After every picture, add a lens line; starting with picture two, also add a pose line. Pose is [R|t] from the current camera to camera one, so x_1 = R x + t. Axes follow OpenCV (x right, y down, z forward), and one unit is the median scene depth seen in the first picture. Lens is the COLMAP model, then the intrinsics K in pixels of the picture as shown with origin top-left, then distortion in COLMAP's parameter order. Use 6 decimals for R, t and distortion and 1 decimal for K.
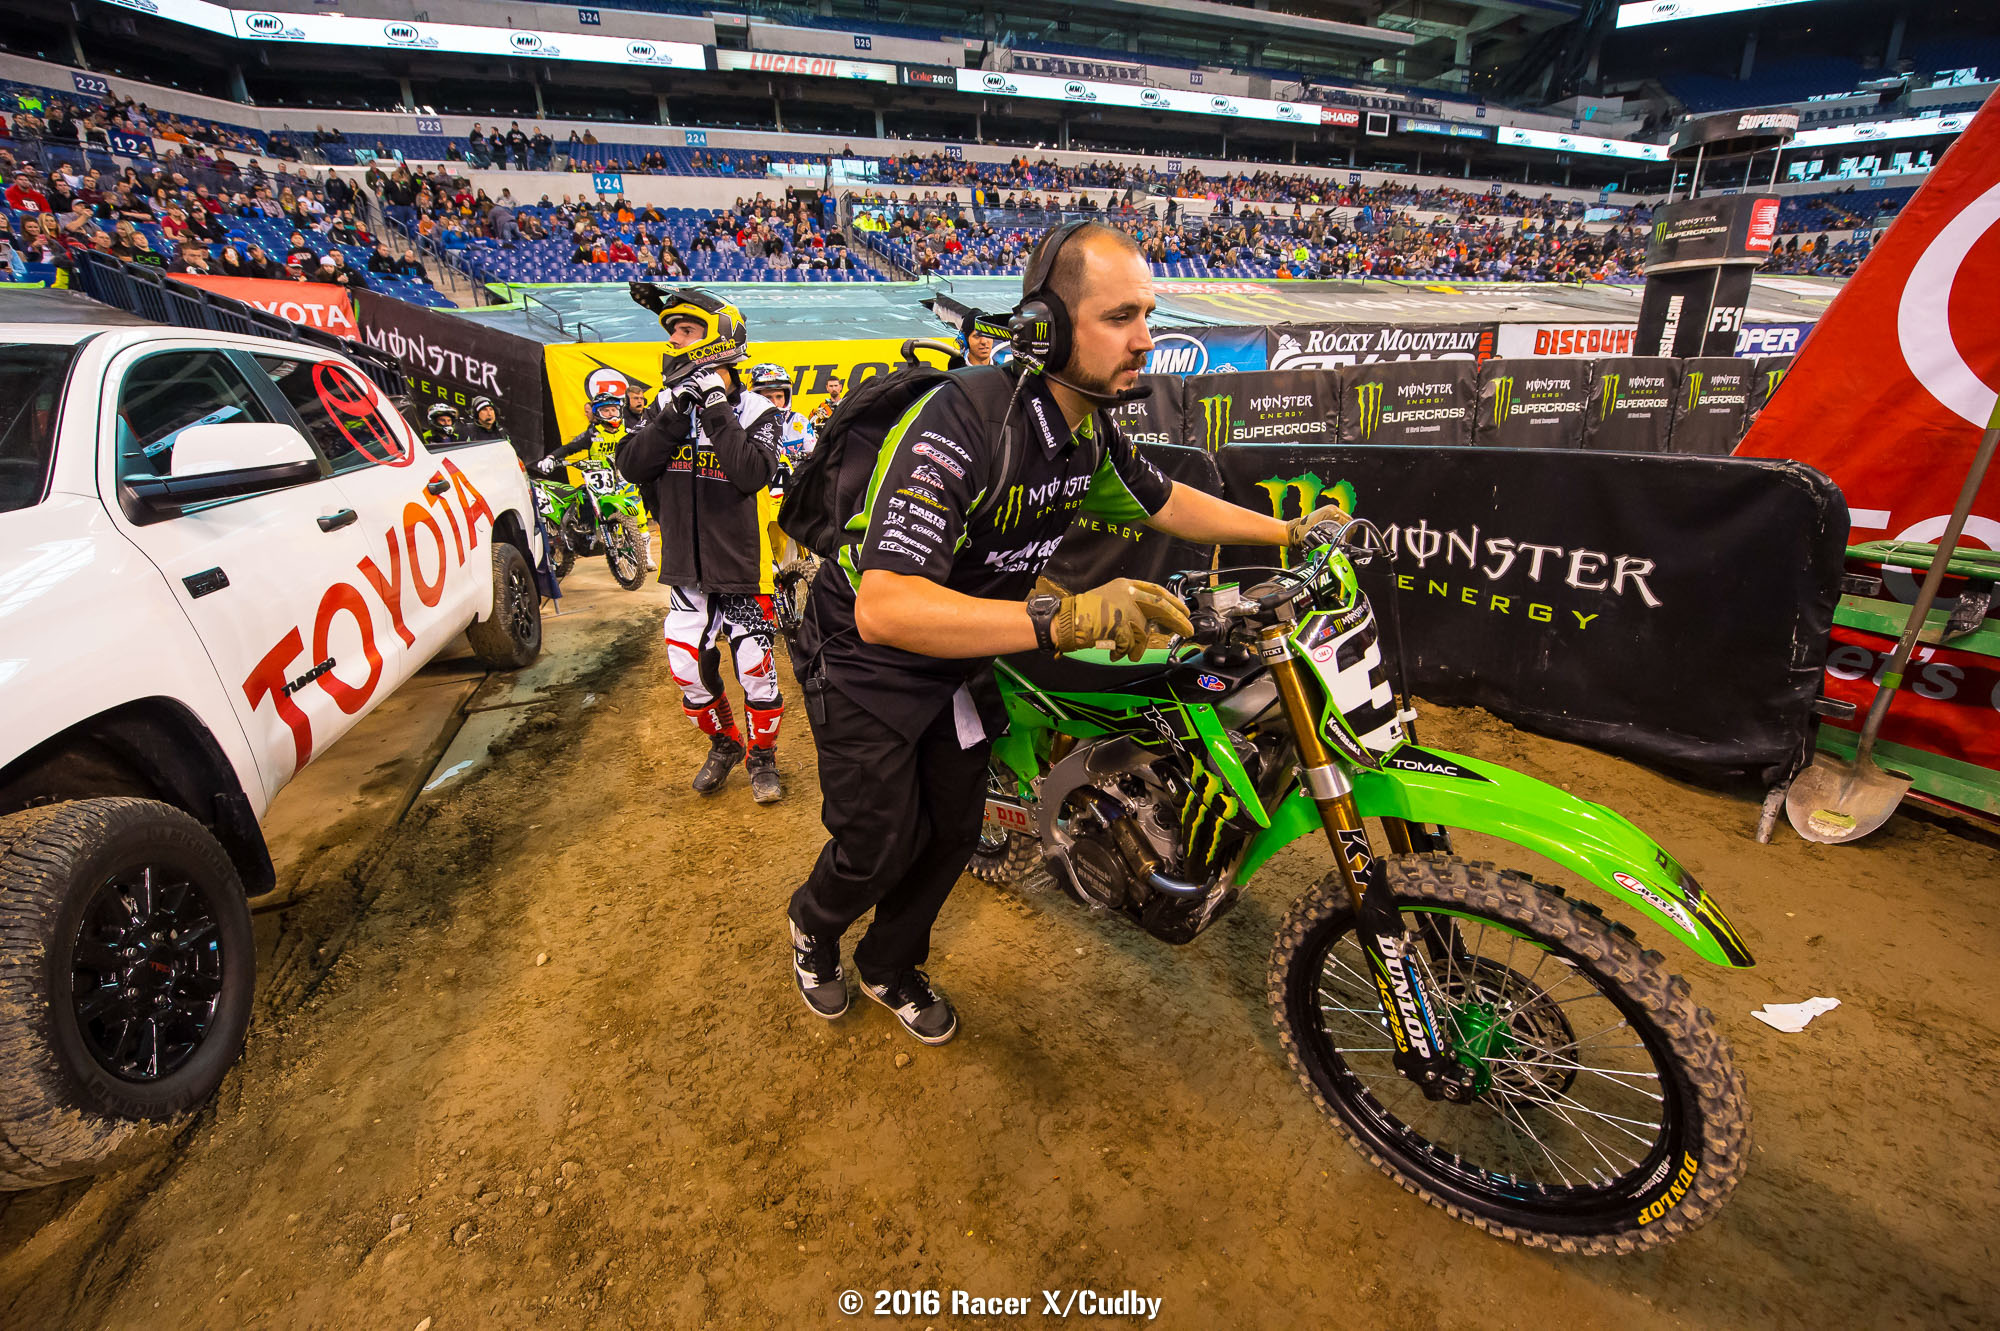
lens RADIAL K [[785.9, 0, 999.9], [0, 785.9, 675.7], [0, 0, 1]] dist [-0.018932, -0.001002]
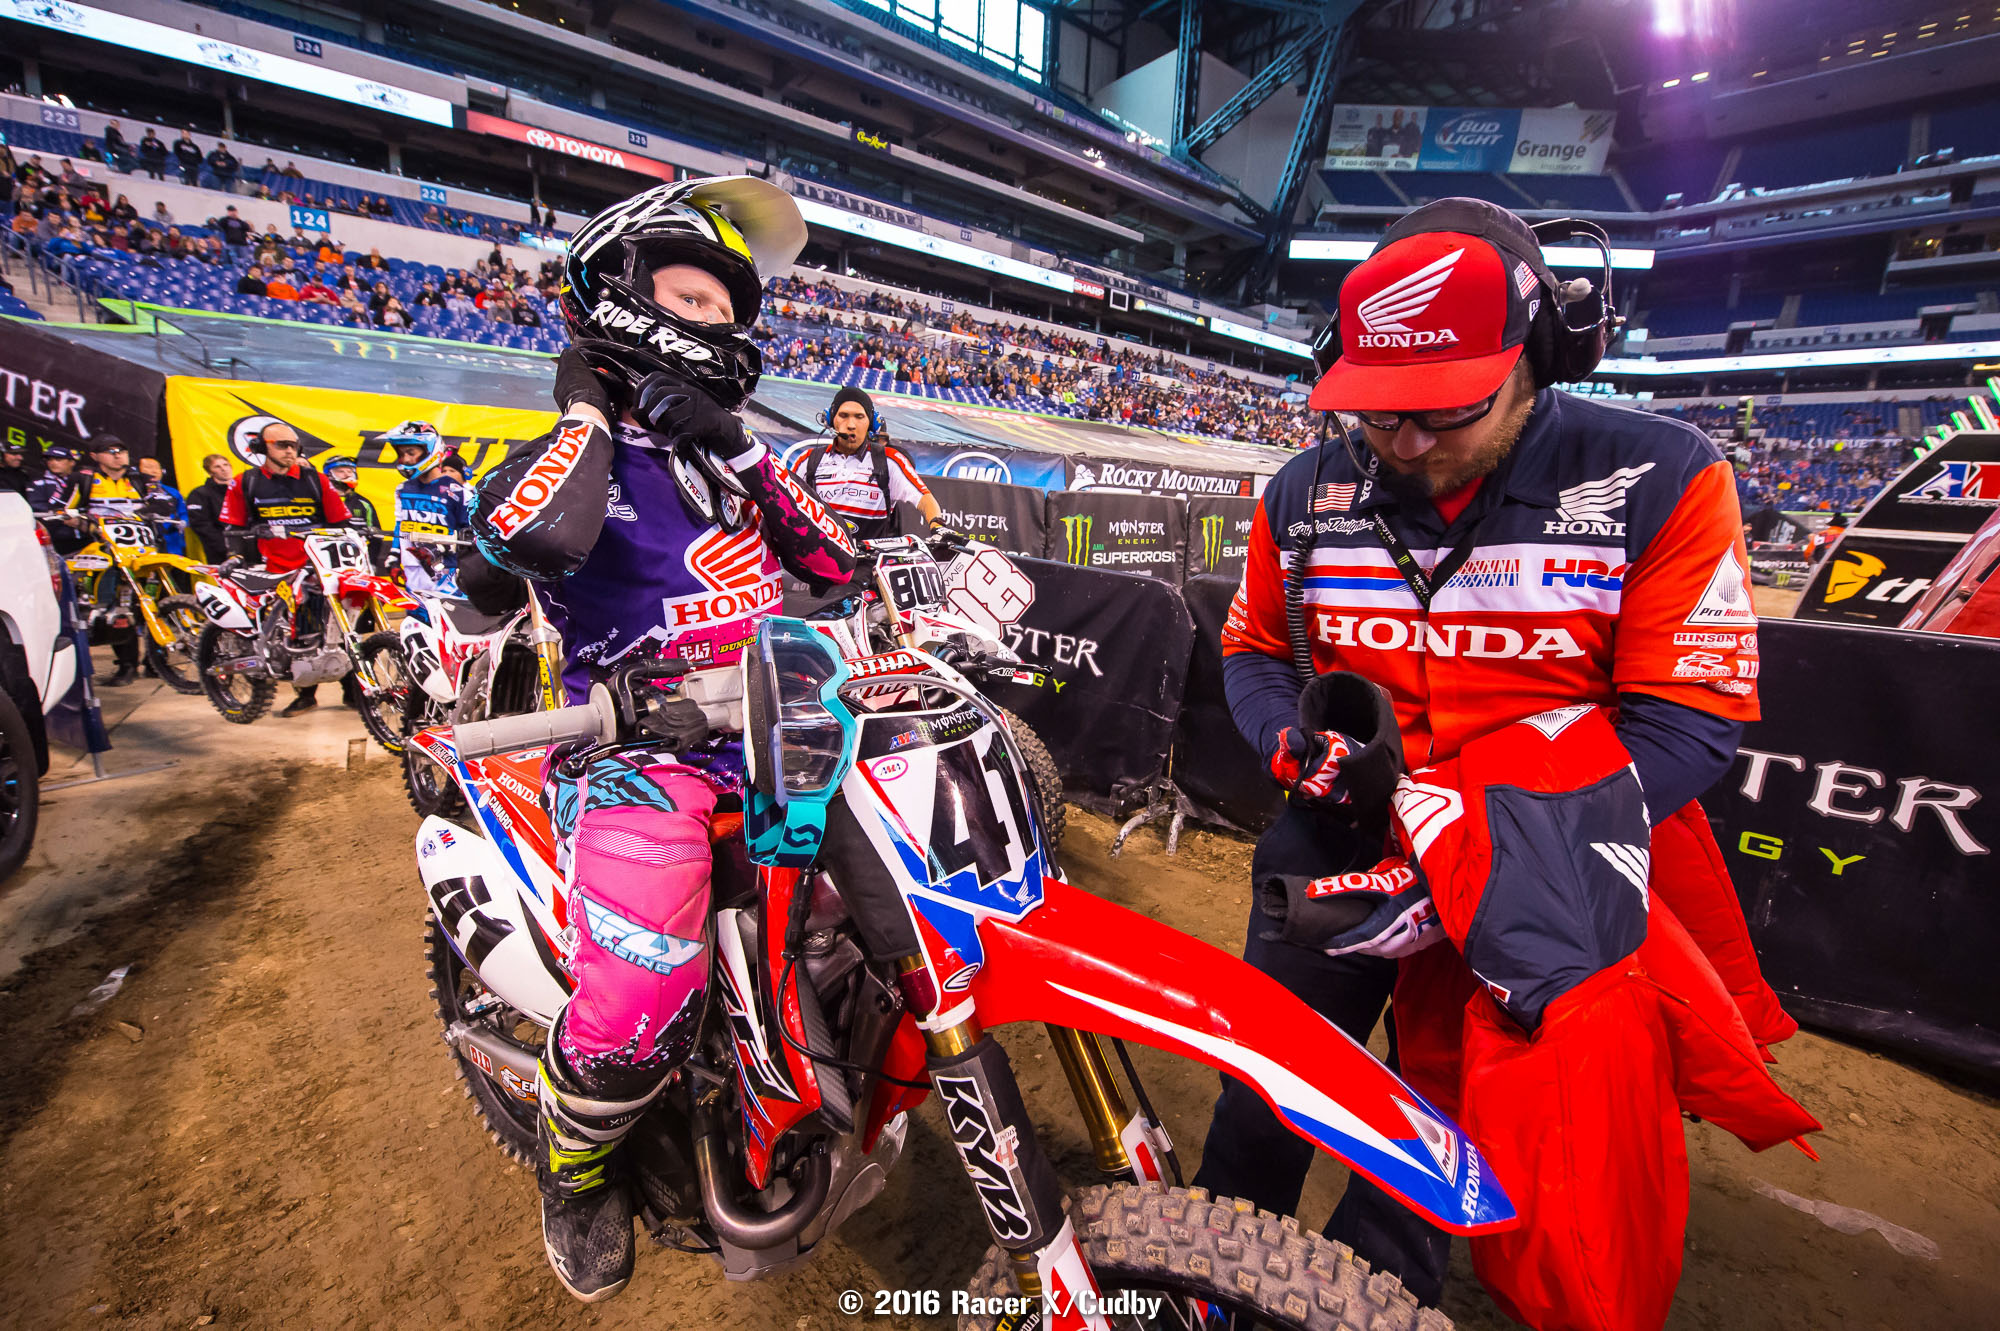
lens RADIAL K [[785.9, 0, 993.2], [0, 785.9, 675.1], [0, 0, 1]] dist [-0.018932, -0.001002]
pose [[0.957955, 0.023747, 0.285936, -0.020123], [0.015697, 0.990739, -0.134872, -0.018135], [-0.286490, 0.133689, 0.948710, 0.062877]]
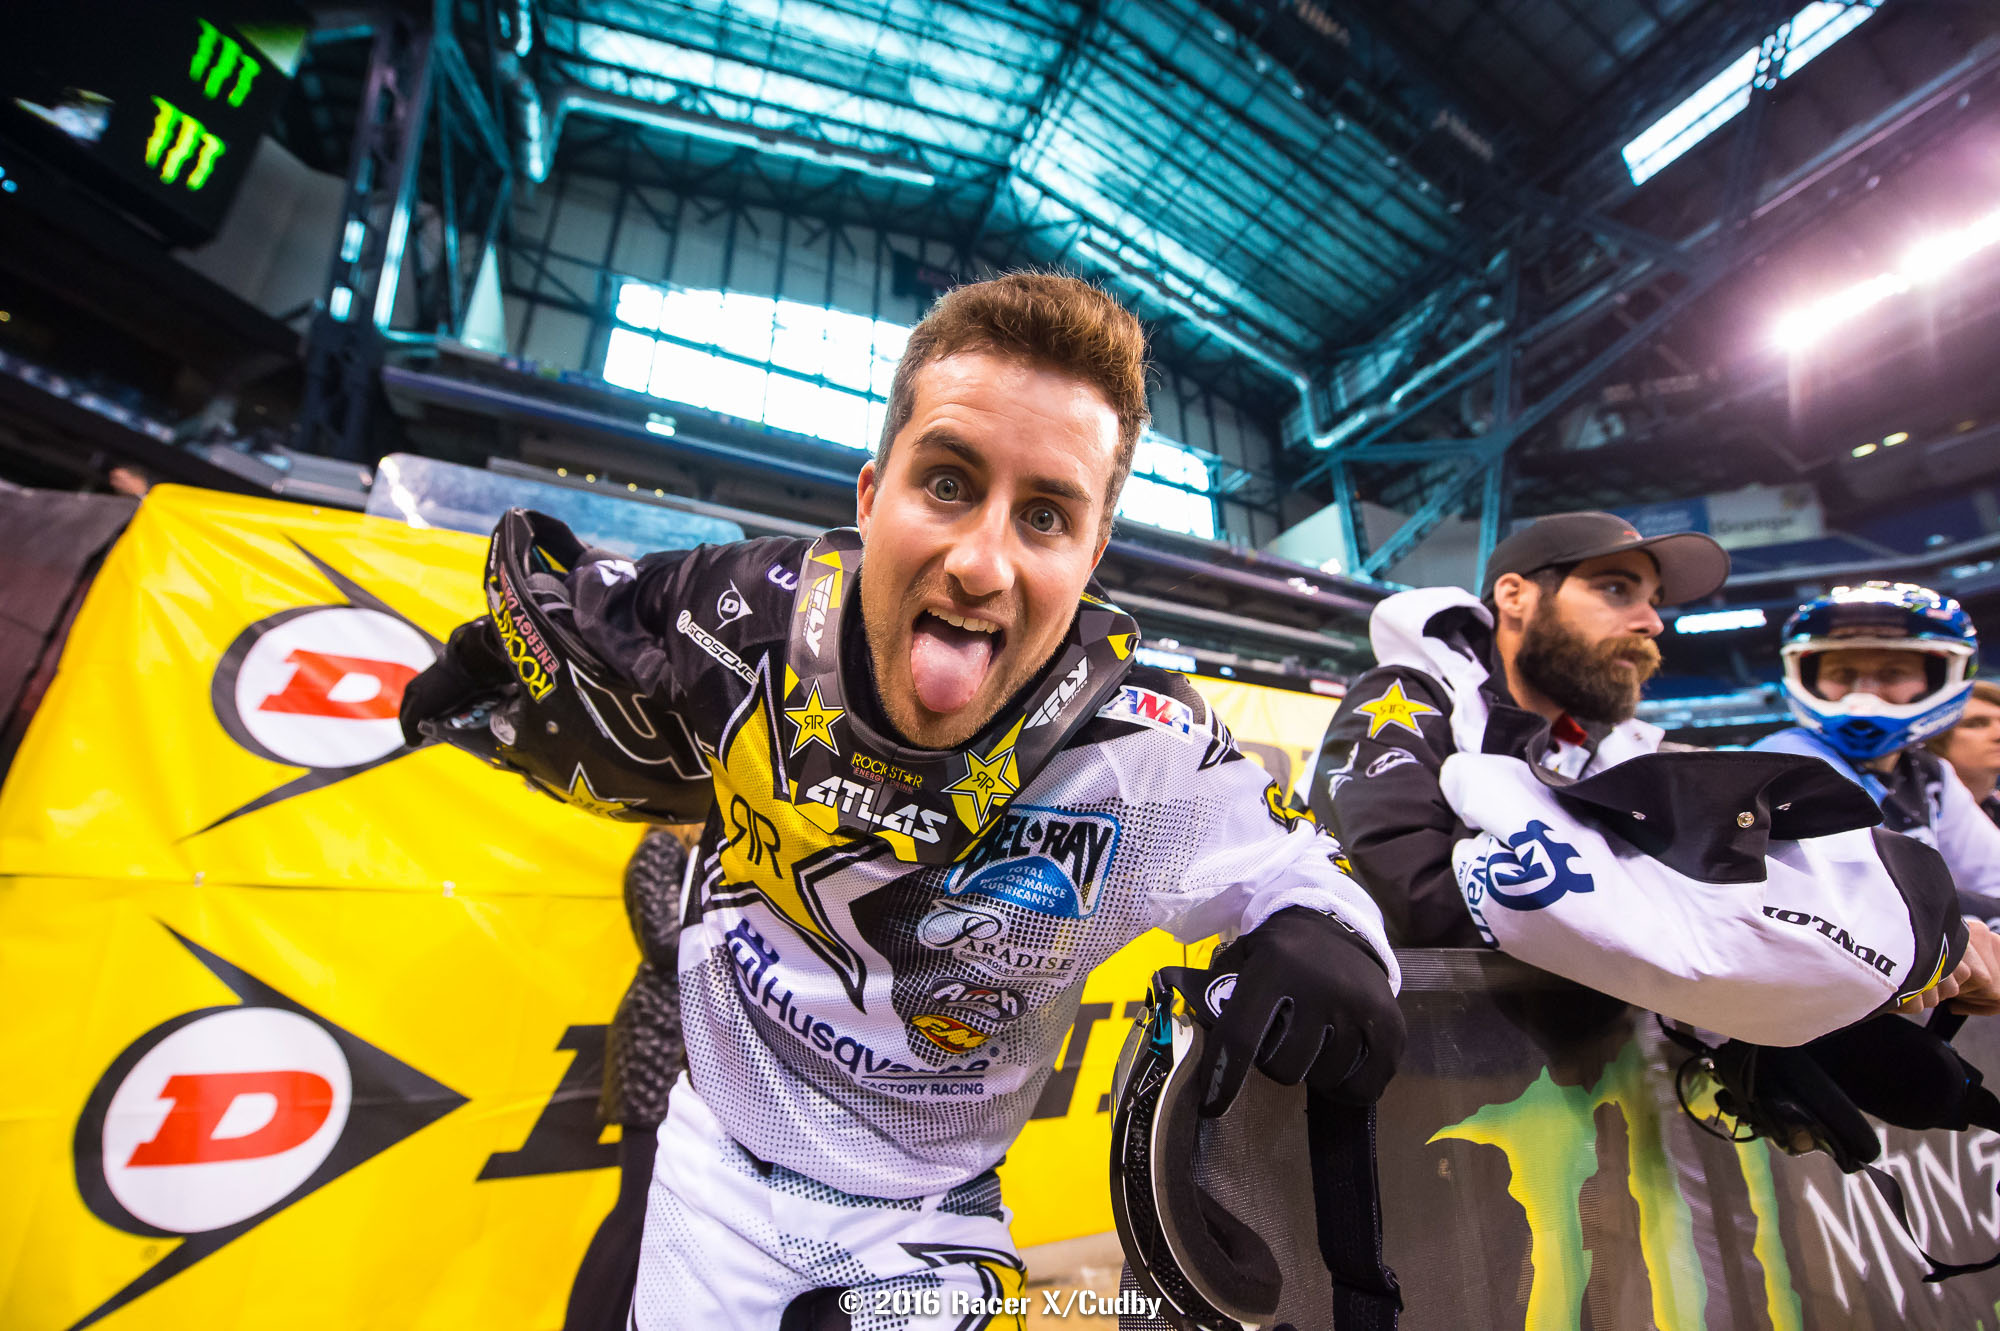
lens RADIAL K [[785.9, 0, 996.7], [0, 785.9, 670.4], [0, 0, 1]] dist [-0.018932, -0.001002]
pose [[0.997030, 0.058243, 0.050381, -0.151217], [-0.013353, 0.775055, -0.631753, -0.108844], [-0.075843, 0.629204, 0.773531, 0.375170]]
